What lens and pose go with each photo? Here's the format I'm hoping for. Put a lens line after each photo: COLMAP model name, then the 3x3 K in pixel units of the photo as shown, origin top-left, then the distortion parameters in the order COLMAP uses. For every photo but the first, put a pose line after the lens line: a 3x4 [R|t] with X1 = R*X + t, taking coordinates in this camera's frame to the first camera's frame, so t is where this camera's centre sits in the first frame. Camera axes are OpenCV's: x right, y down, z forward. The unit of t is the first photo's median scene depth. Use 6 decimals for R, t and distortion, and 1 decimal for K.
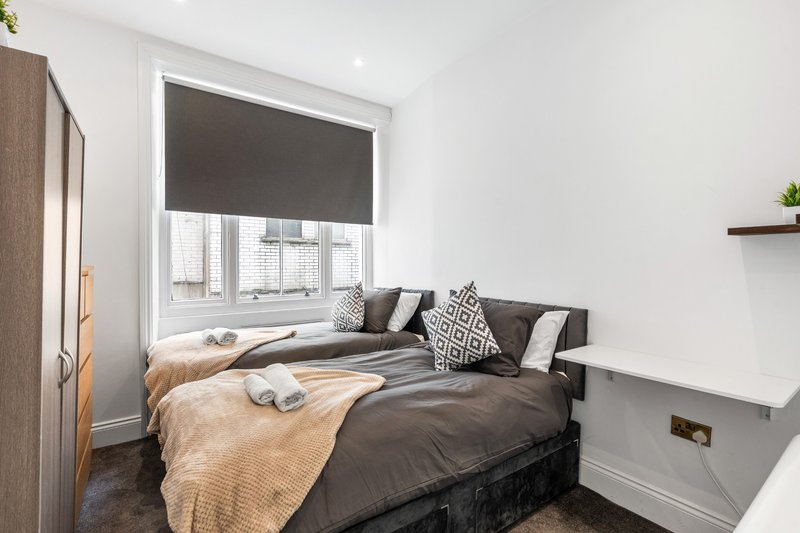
lens RADIAL K [[369.9, 0, 397.9], [0, 369.9, 267.5], [0, 0, 1]] dist [-0.000143, 0.002939]
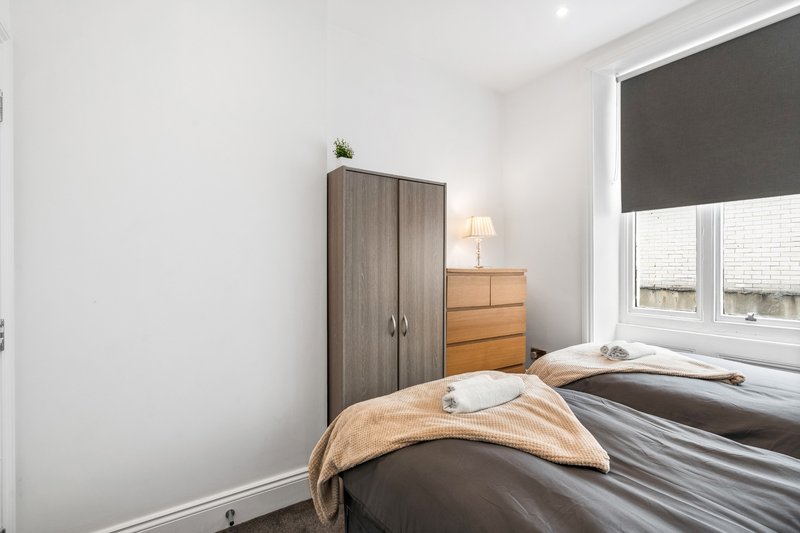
lens RADIAL K [[369.9, 0, 403.1], [0, 369.9, 267.9], [0, 0, 1]] dist [-0.000143, 0.002939]
pose [[-0.008696, 0.002370, -0.999959, 0.362011], [-0.015521, 0.999876, 0.002505, -0.003609], [0.999842, 0.015542, -0.008659, 0.447548]]
